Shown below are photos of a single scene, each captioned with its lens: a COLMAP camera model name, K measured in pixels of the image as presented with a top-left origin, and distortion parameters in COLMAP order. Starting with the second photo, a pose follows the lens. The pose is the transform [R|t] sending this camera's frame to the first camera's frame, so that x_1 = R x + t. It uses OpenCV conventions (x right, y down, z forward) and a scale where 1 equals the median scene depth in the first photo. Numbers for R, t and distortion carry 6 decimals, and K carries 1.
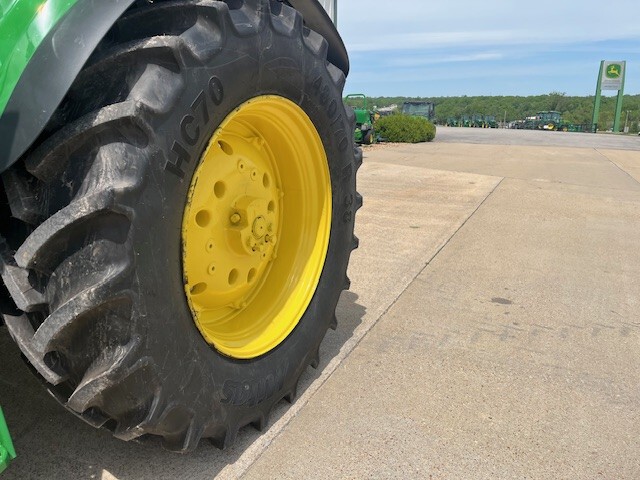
lens RADIAL K [[488.6, 0, 324.7], [0, 488.6, 233.6], [0, 0, 1]] dist [0.071736, -0.100252]
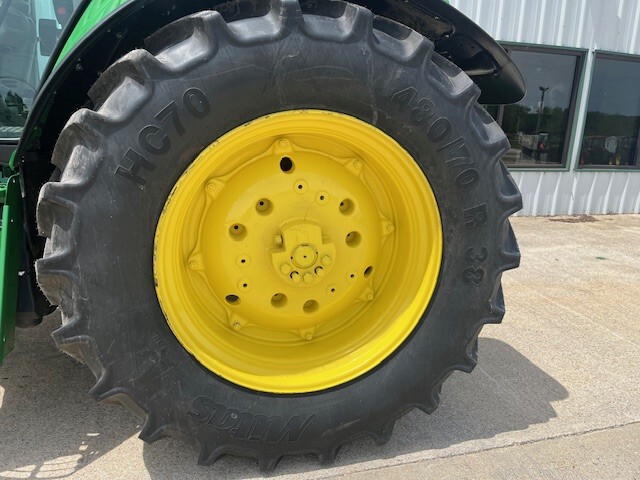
lens RADIAL K [[488.6, 0, 326.0], [0, 488.6, 236.7], [0, 0, 1]] dist [0.071736, -0.100252]
pose [[0.666959, 0.201079, -0.717449, 0.740937], [-0.224585, 0.972367, 0.063745, -0.158760], [0.710442, 0.118613, 0.693688, 0.561455]]
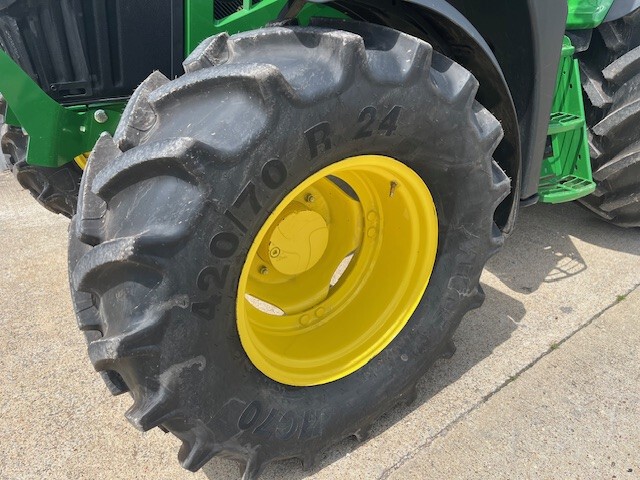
lens RADIAL K [[488.6, 0, 323.3], [0, 488.6, 233.6], [0, 0, 1]] dist [0.071736, -0.100252]
pose [[0.884803, 0.154584, -0.439576, -0.578303], [-0.064882, 0.975050, 0.212292, 0.256491], [0.461426, -0.159316, 0.872757, -0.871624]]
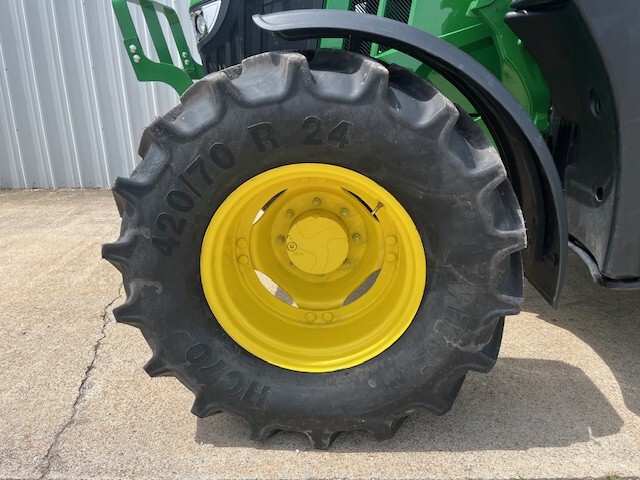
lens RADIAL K [[488.6, 0, 322.9], [0, 488.6, 231.0], [0, 0, 1]] dist [0.071736, -0.100252]
pose [[0.417834, 0.244779, -0.874928, -0.042265], [-0.215550, 0.962234, 0.166266, 0.268754], [0.882583, 0.119119, 0.454816, -0.505285]]
